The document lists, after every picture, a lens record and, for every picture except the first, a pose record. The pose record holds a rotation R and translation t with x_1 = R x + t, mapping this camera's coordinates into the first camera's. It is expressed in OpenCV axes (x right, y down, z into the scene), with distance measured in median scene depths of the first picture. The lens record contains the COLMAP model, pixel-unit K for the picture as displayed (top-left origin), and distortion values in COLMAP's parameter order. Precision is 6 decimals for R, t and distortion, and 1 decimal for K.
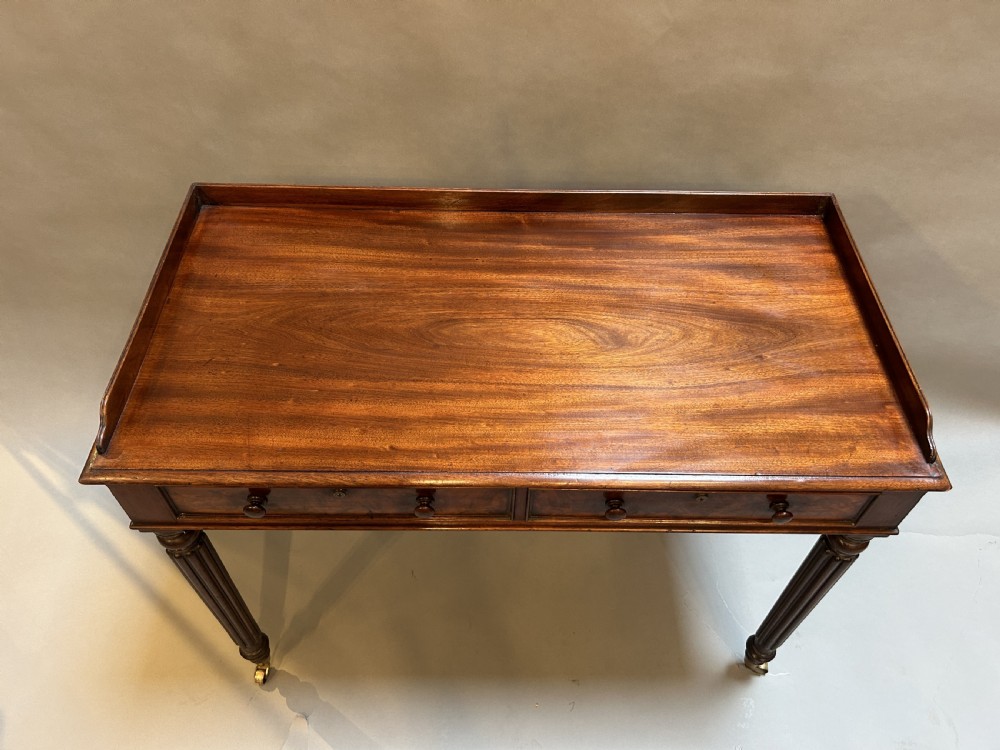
lens RADIAL K [[748.1, 0, 494.9], [0, 748.1, 370.1], [0, 0, 1]] dist [0.021138, -0.022550]
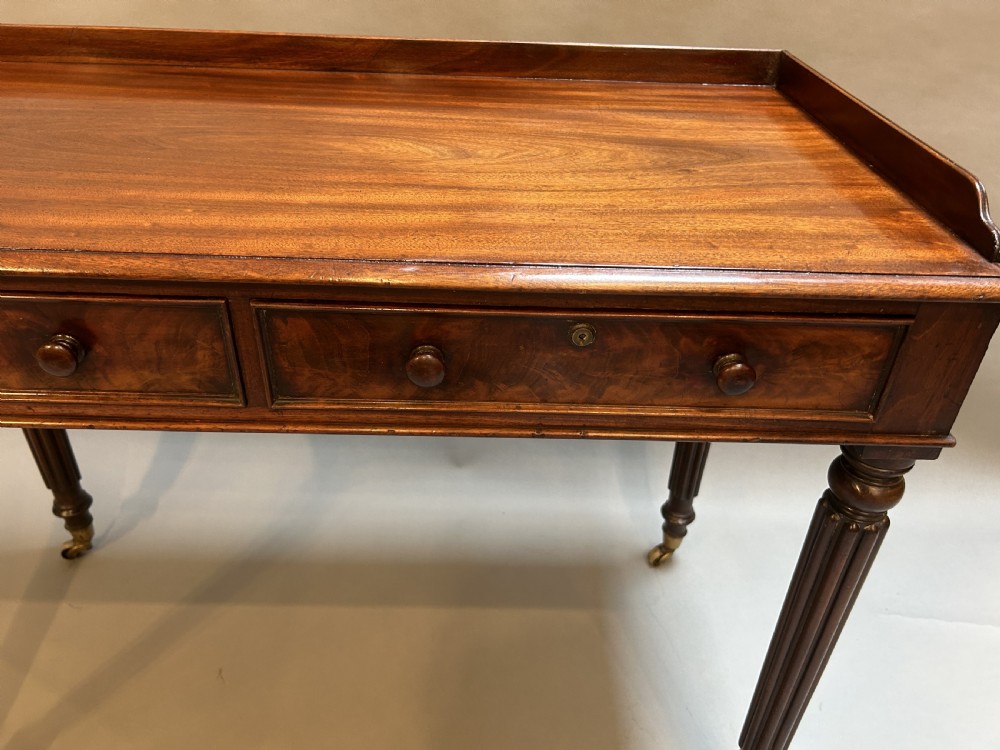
lens RADIAL K [[748.1, 0, 500.7], [0, 748.1, 374.1], [0, 0, 1]] dist [0.021138, -0.022550]
pose [[0.999812, 0.011343, 0.015733, 0.189576], [-0.006455, 0.959522, -0.281558, 0.312287], [-0.018290, 0.281404, 0.959415, 0.449309]]
